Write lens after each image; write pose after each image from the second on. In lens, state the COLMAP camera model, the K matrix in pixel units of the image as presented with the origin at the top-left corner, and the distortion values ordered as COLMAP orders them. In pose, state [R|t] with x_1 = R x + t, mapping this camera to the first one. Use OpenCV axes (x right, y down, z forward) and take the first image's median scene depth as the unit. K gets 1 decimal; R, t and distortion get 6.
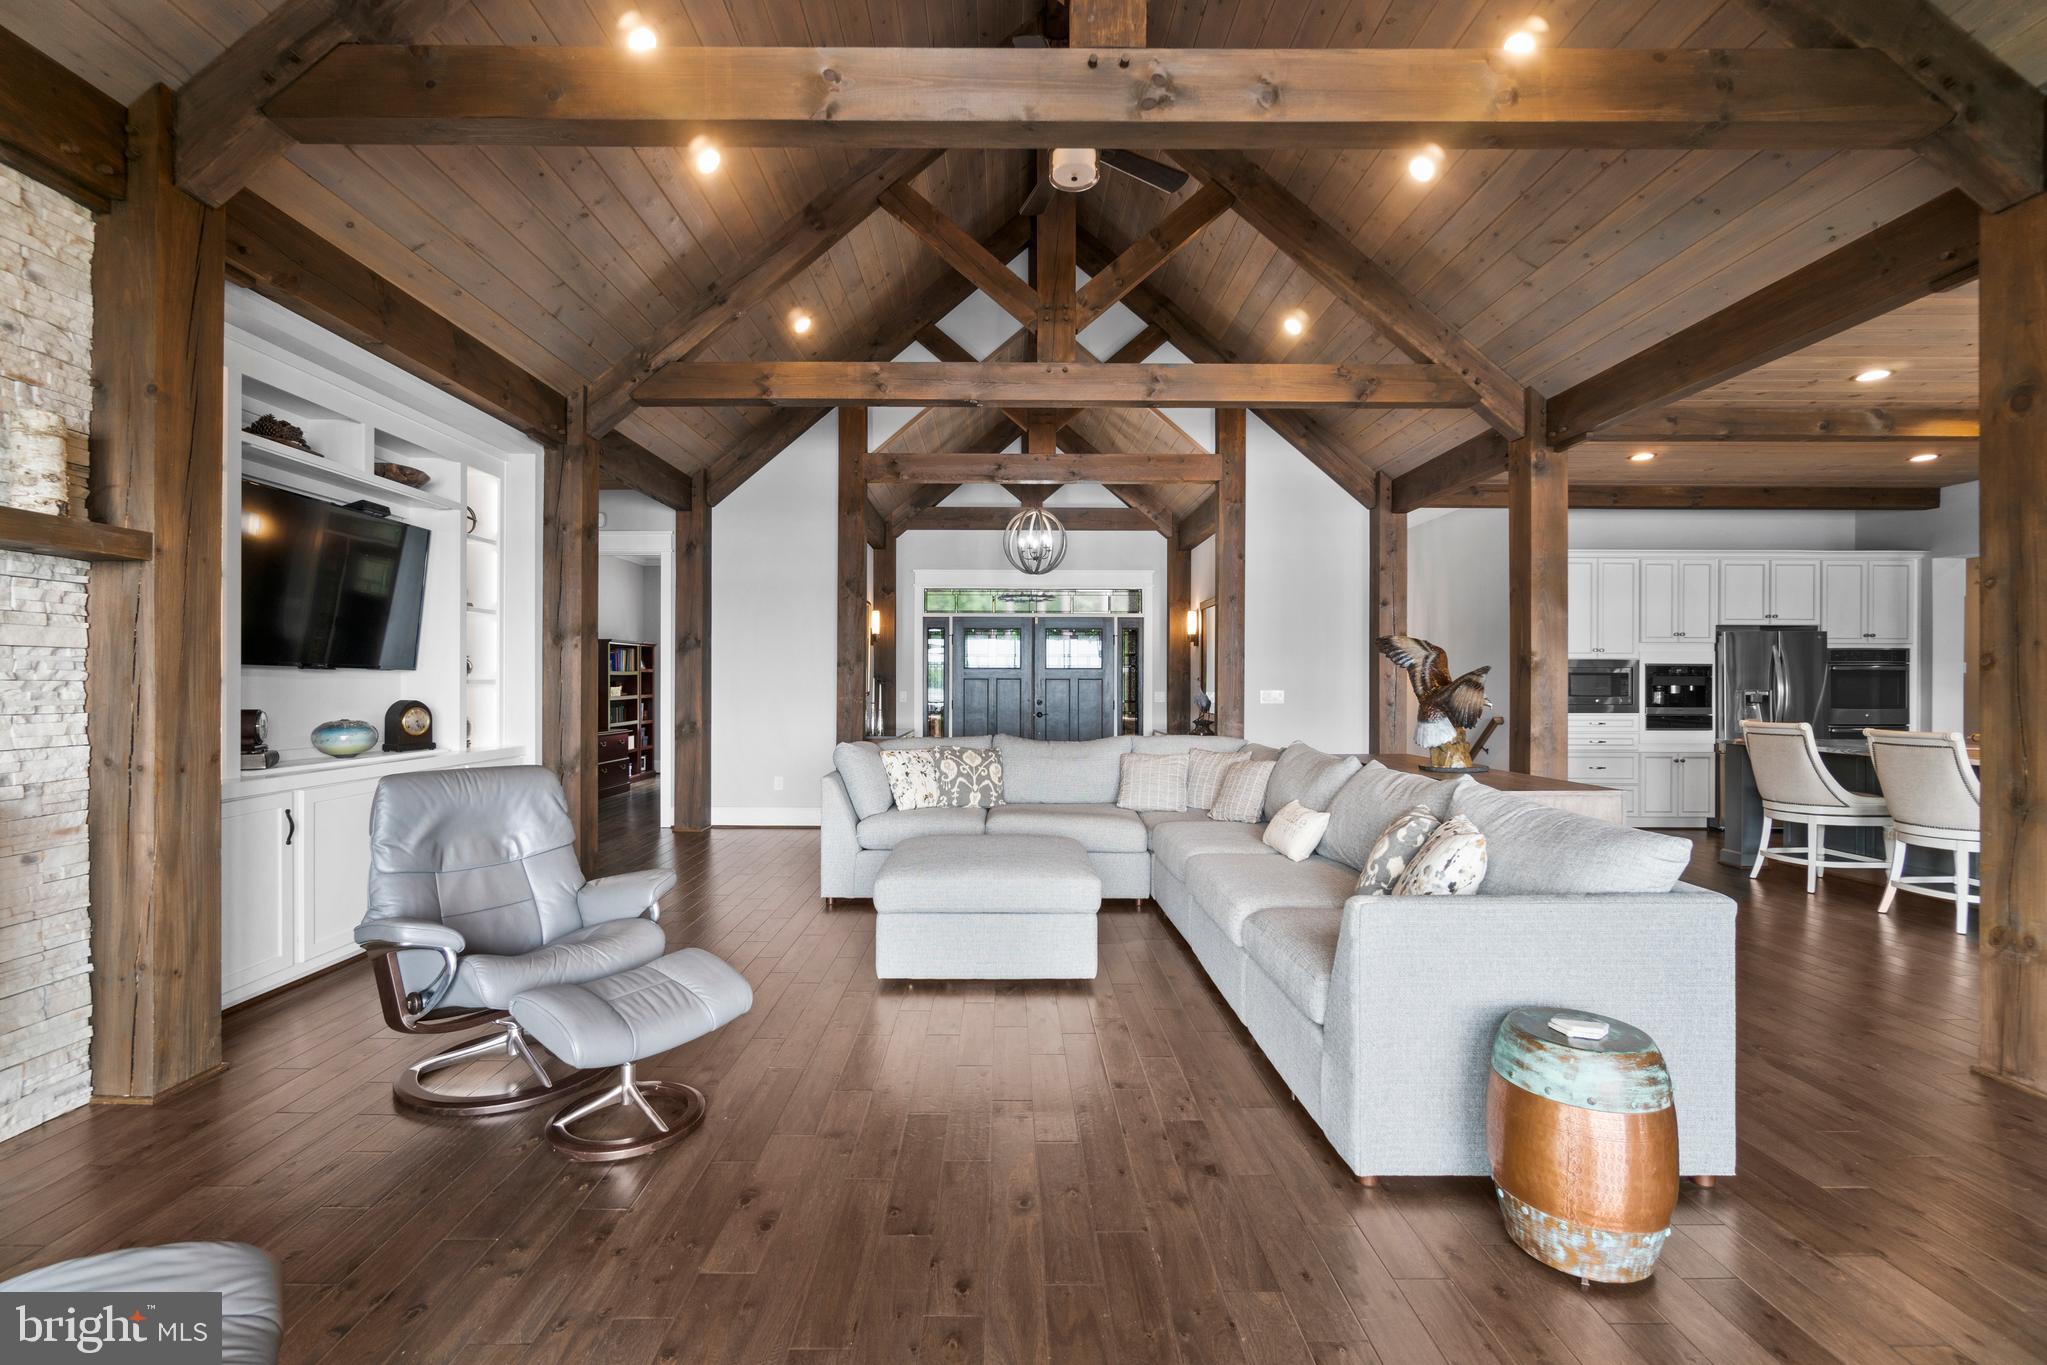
lens RADIAL K [[888.5, 0, 1006.2], [0, 888.5, 683.4], [0, 0, 1]] dist [-0.003811, -0.000295]
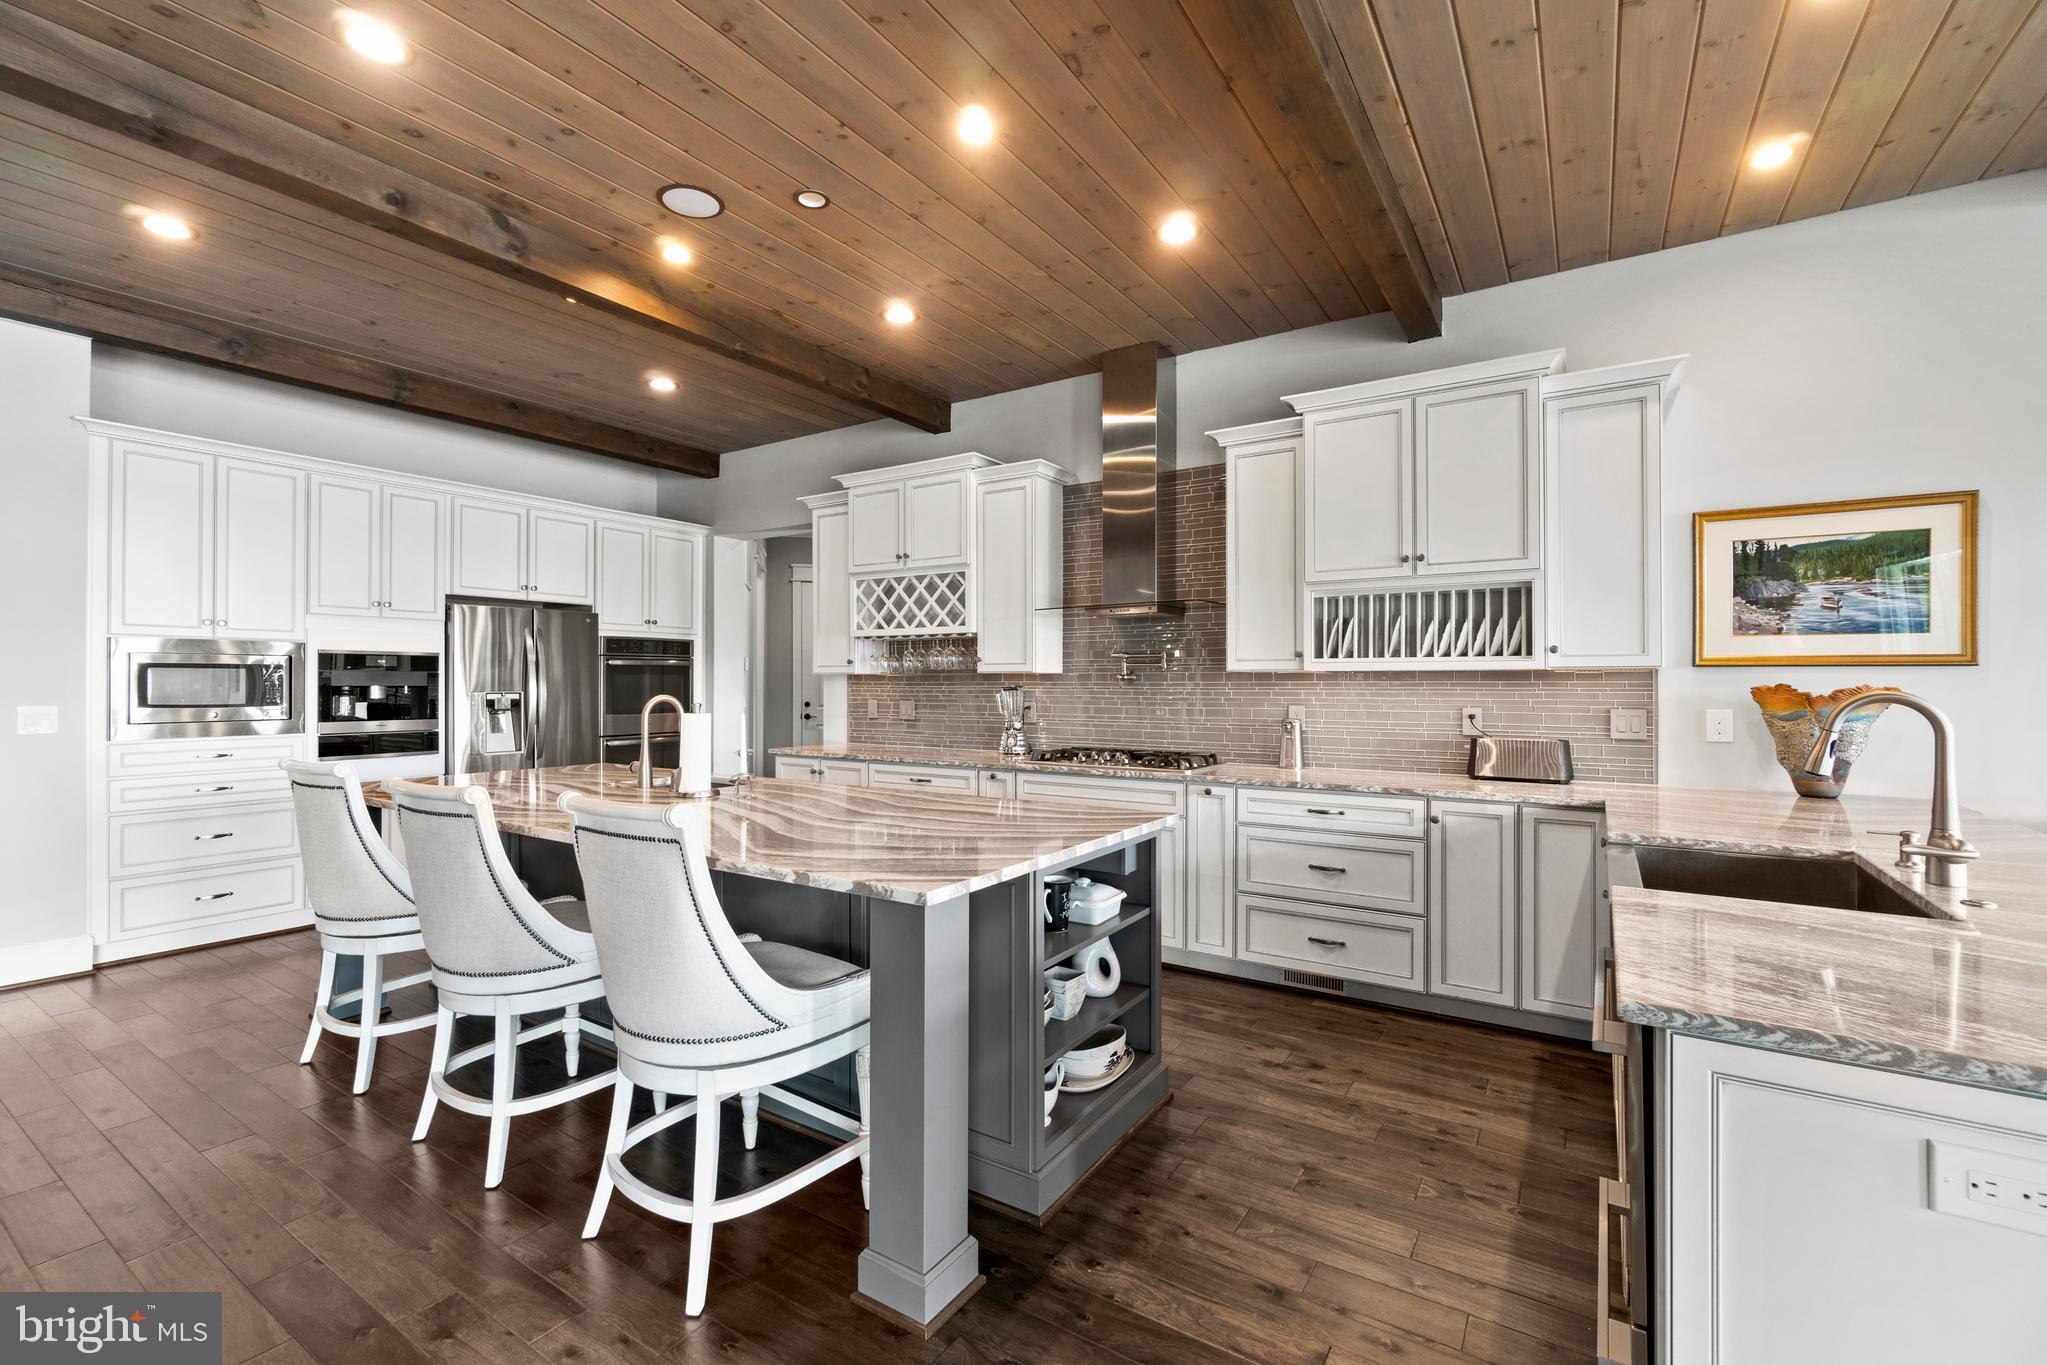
lens RADIAL K [[888.5, 0, 1006.2], [0, 888.5, 683.4], [0, 0, 1]] dist [-0.003811, -0.000295]
pose [[0.559517, -0.003908, 0.828810, 0.686075], [-0.001741, 0.999981, 0.005890, -0.005449], [-0.828817, -0.004738, 0.559500, 0.397929]]
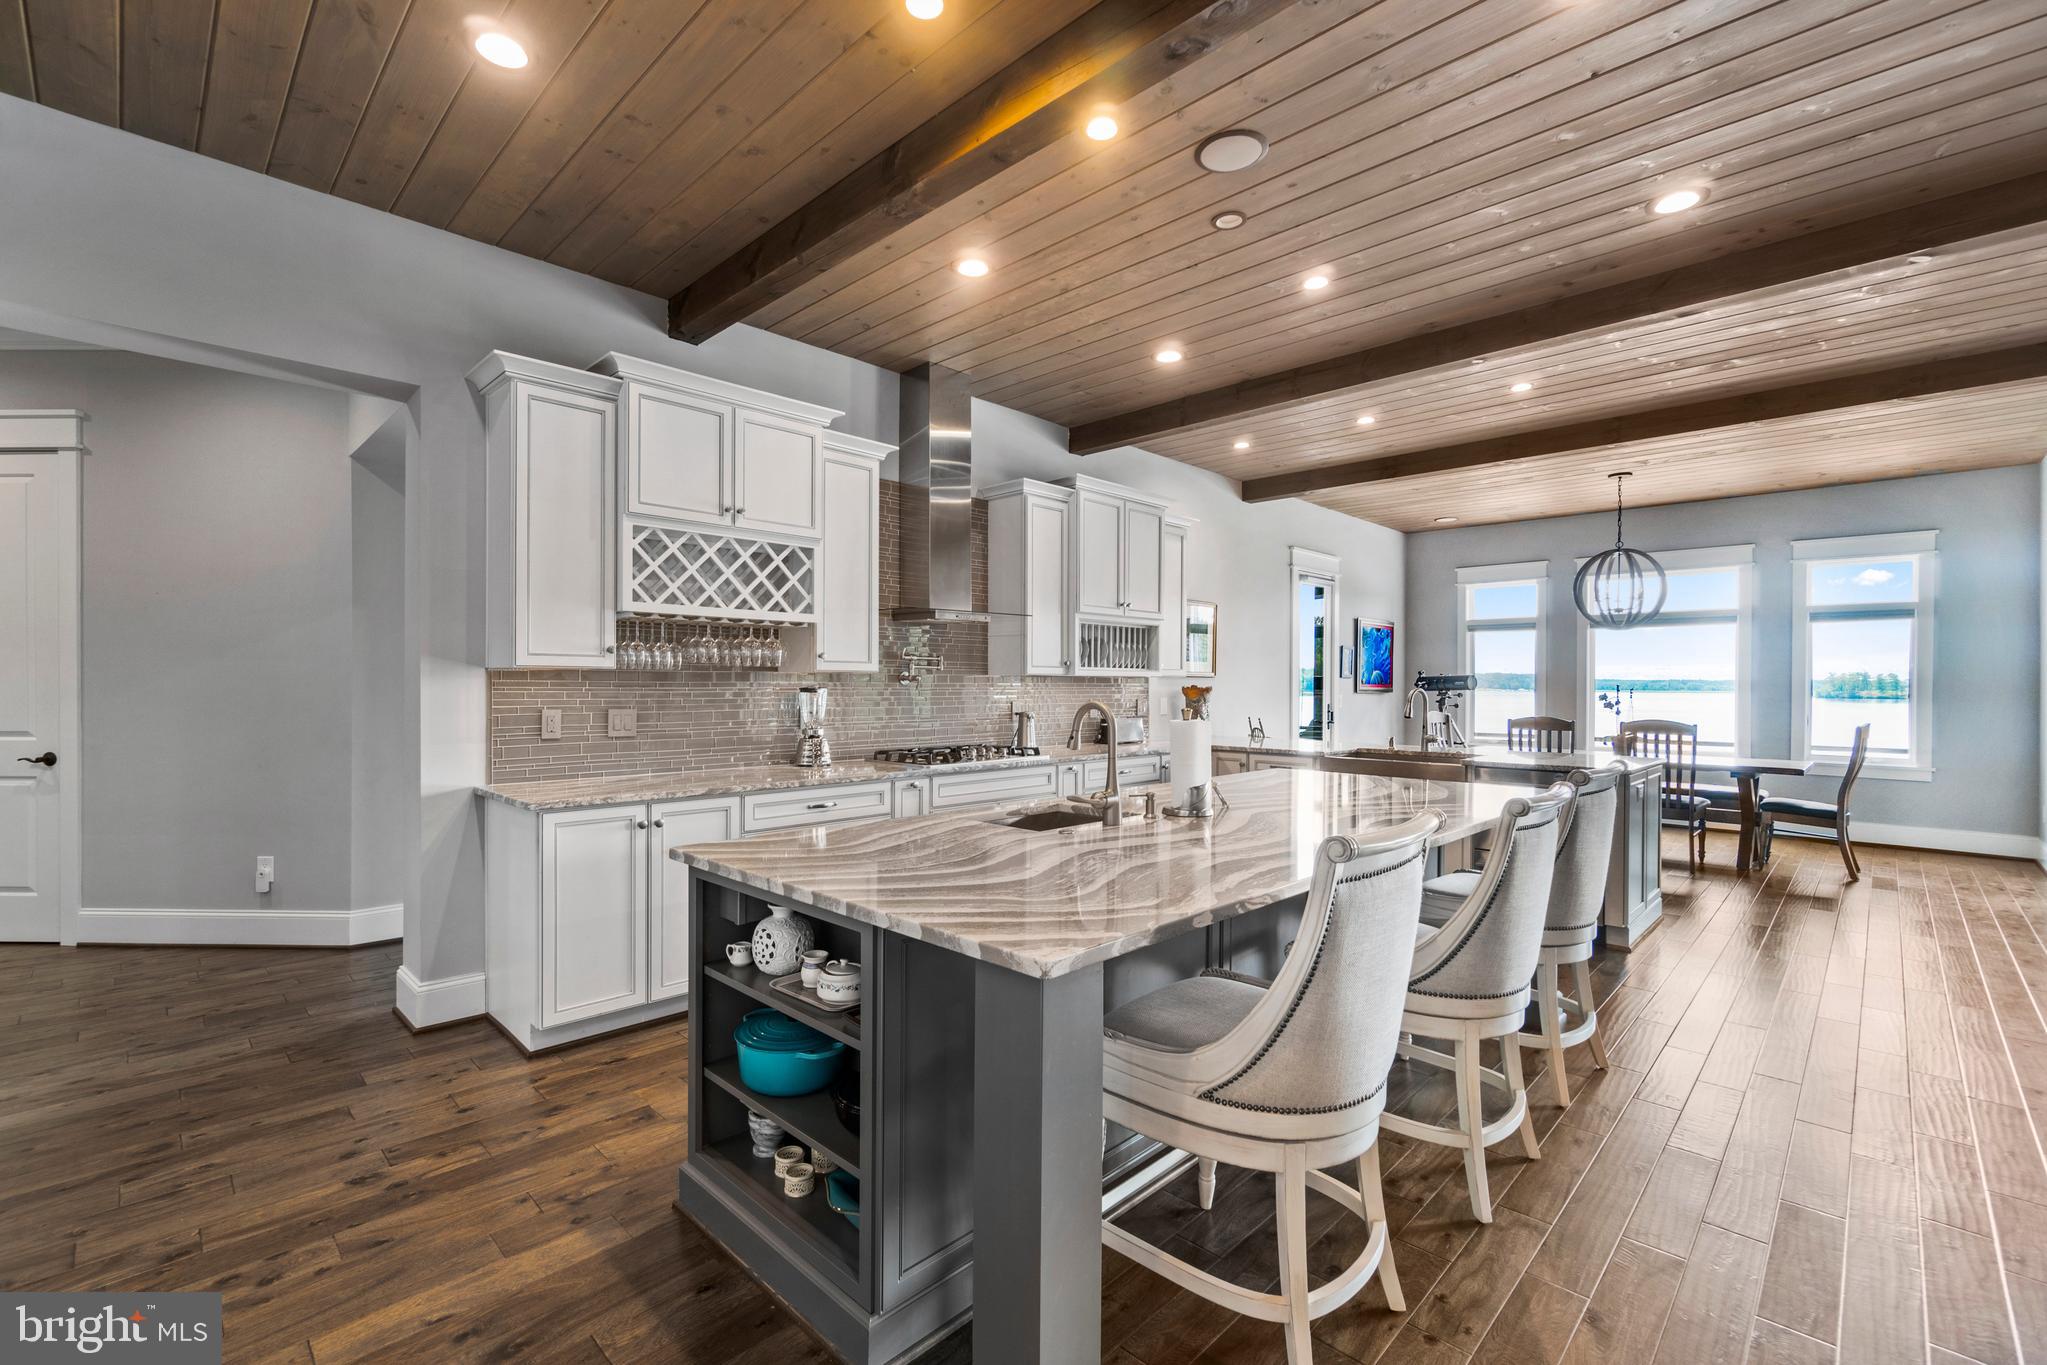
lens RADIAL K [[888.5, 0, 1006.2], [0, 888.5, 683.4], [0, 0, 1]] dist [-0.003811, -0.000295]
pose [[-0.705841, -0.004965, 0.708353, 0.768477], [-0.008656, 0.999961, -0.001617, -0.000820], [-0.708318, -0.007273, -0.705856, 1.328104]]
